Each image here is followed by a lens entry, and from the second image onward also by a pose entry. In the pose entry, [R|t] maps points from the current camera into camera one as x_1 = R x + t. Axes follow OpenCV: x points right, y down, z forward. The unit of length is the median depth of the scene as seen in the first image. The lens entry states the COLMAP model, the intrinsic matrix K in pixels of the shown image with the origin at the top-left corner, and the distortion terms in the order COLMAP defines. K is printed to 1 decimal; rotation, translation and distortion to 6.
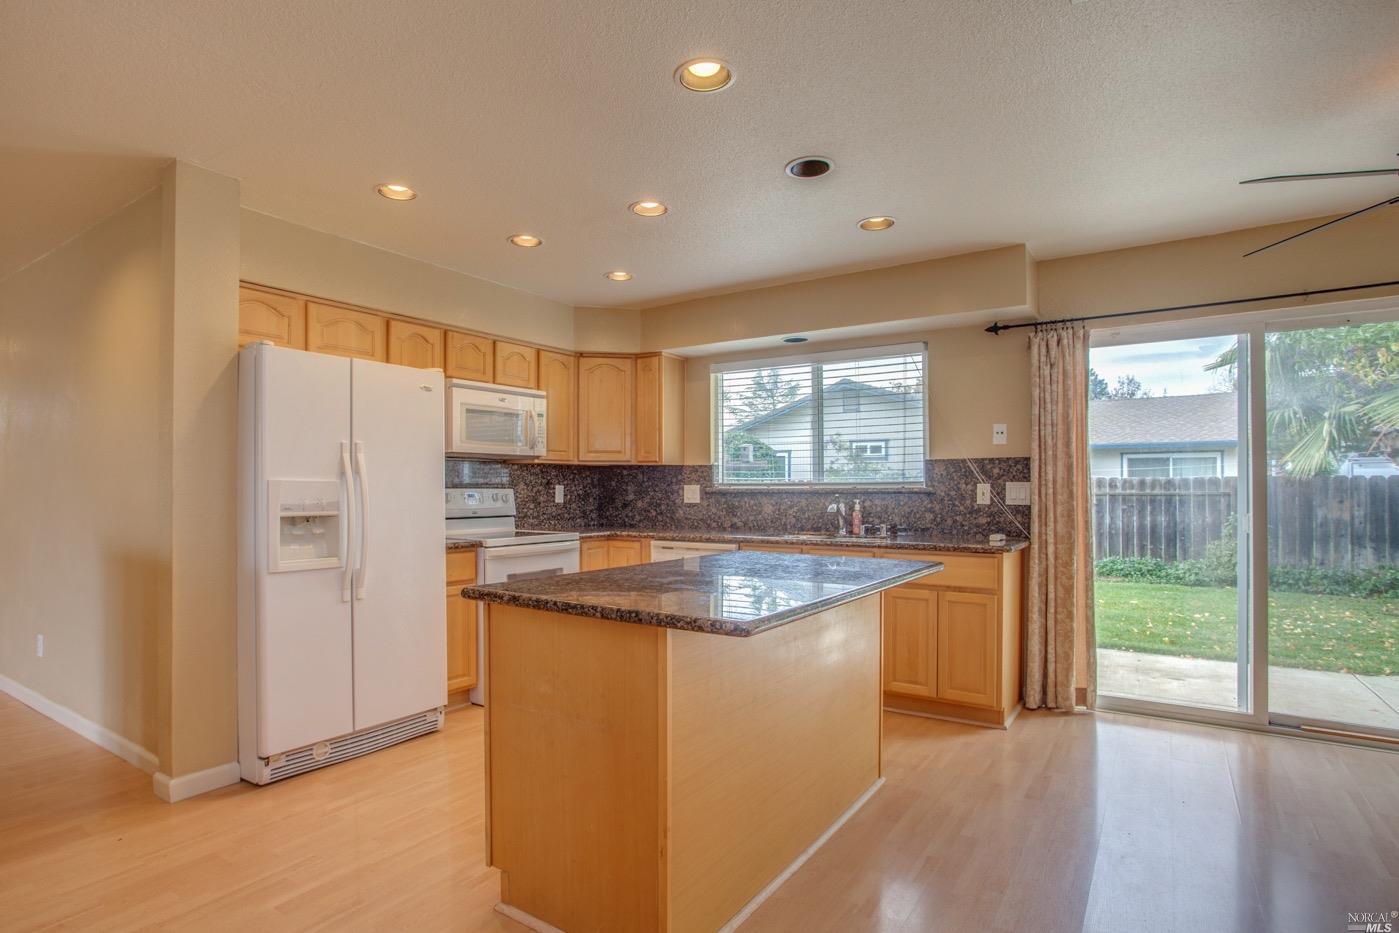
lens RADIAL K [[740.9, 0, 662.6], [0, 740.9, 483.2], [0, 0, 1]] dist [-0.039694, 0.005427]
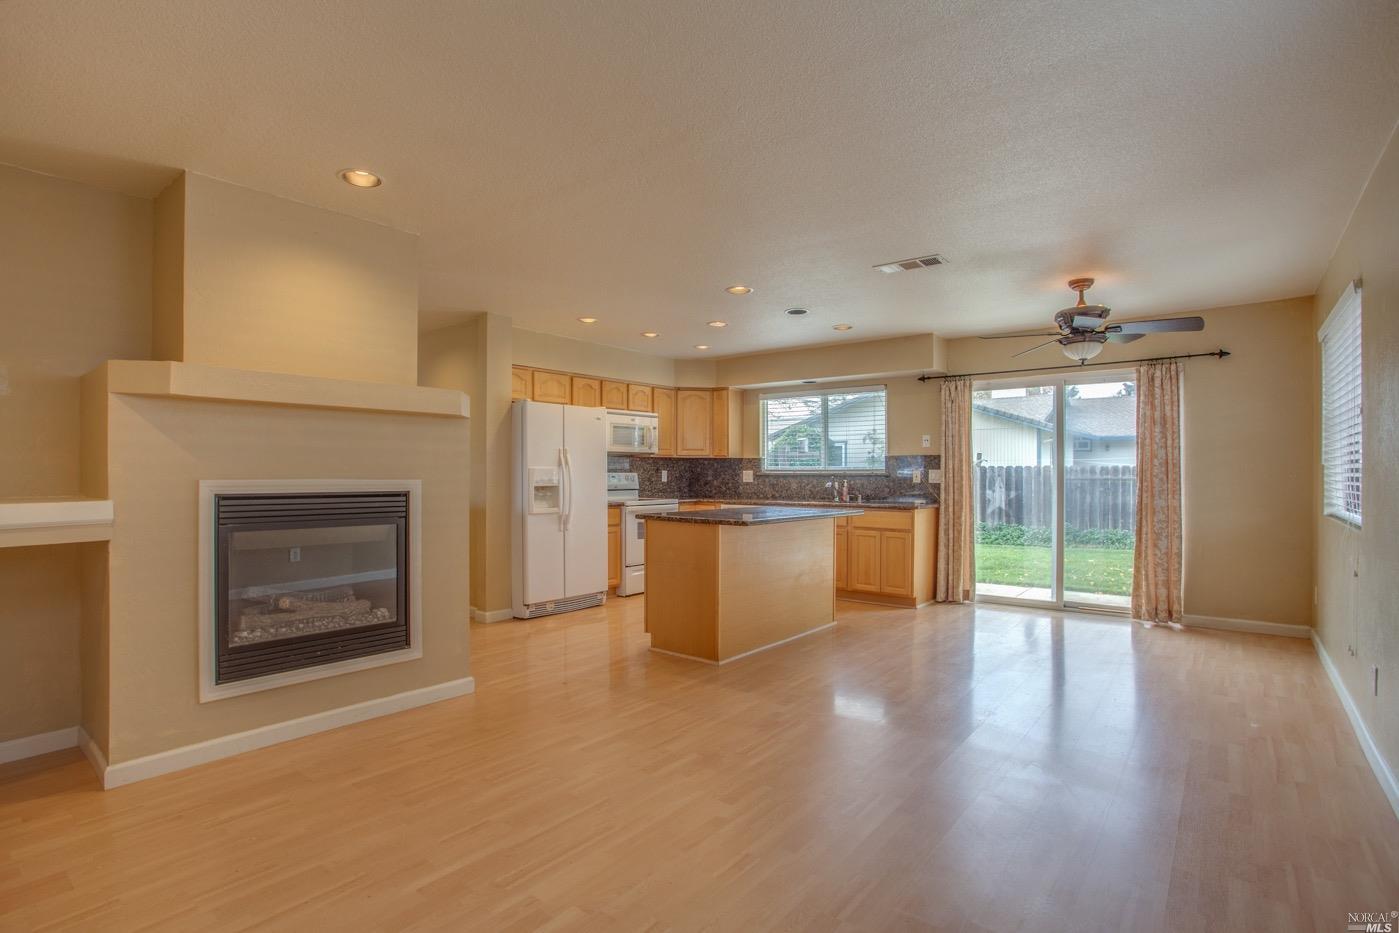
lens RADIAL K [[688.5, 0, 694.0], [0, 688.5, 476.3], [0, 0, 1]] dist [-0.052027, 0.021305]
pose [[0.997399, 0.003589, -0.071983, 0.037454], [-0.002726, 0.999923, 0.012088, -0.003983], [0.072021, -0.011861, 0.997333, -0.587180]]
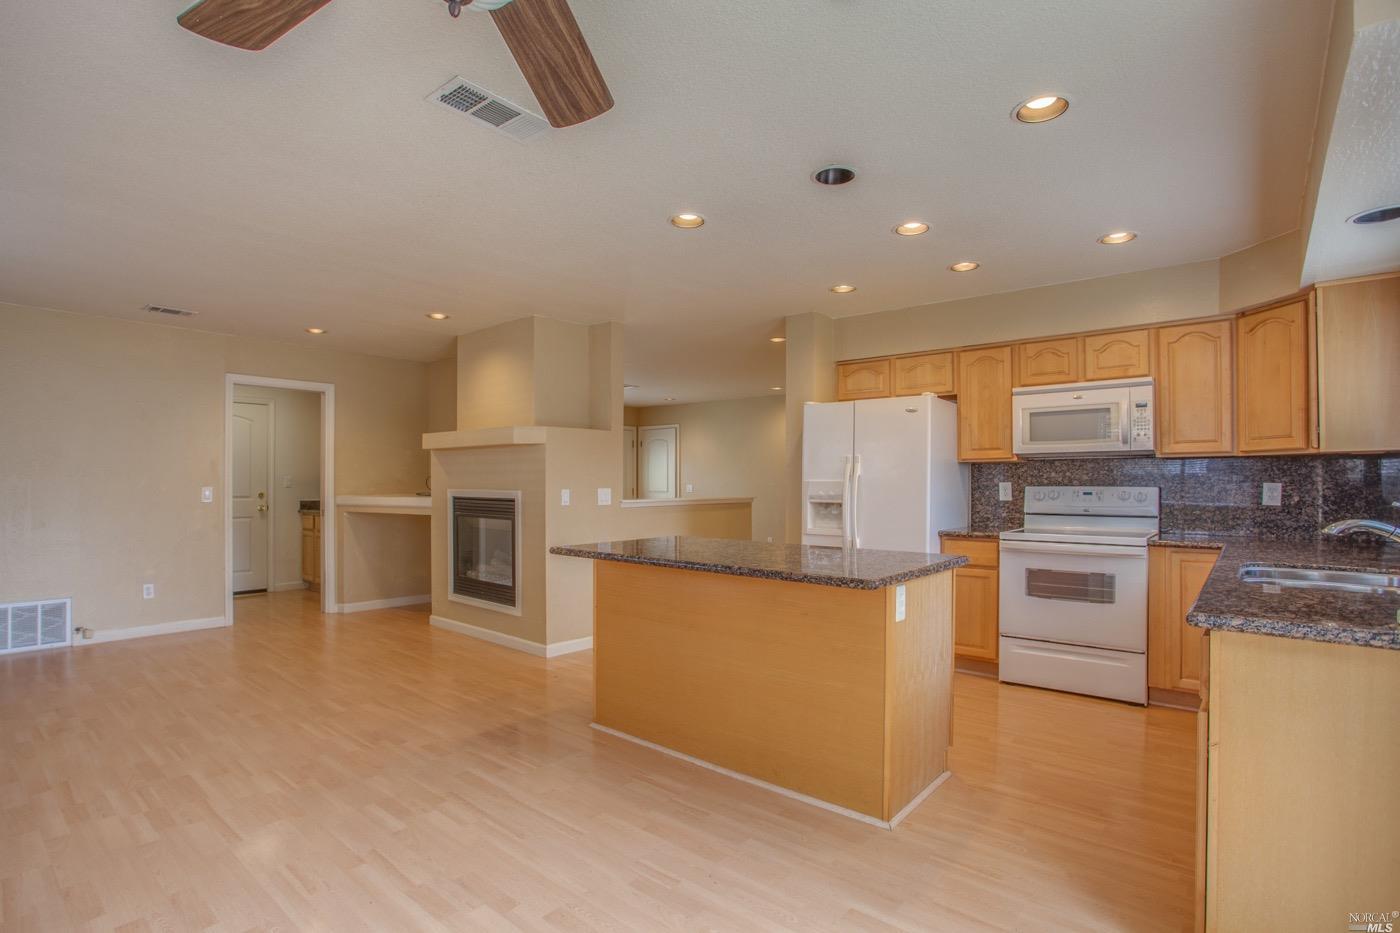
lens RADIAL K [[689.0, 0, 674.6], [0, 689.0, 480.8], [0, 0, 1]] dist [-0.052027, 0.021305]
pose [[-0.110326, -0.006081, -0.993877, 0.783818], [0.004312, 0.999969, -0.006597, 0.003022], [0.993886, -0.005014, -0.110296, 0.591363]]
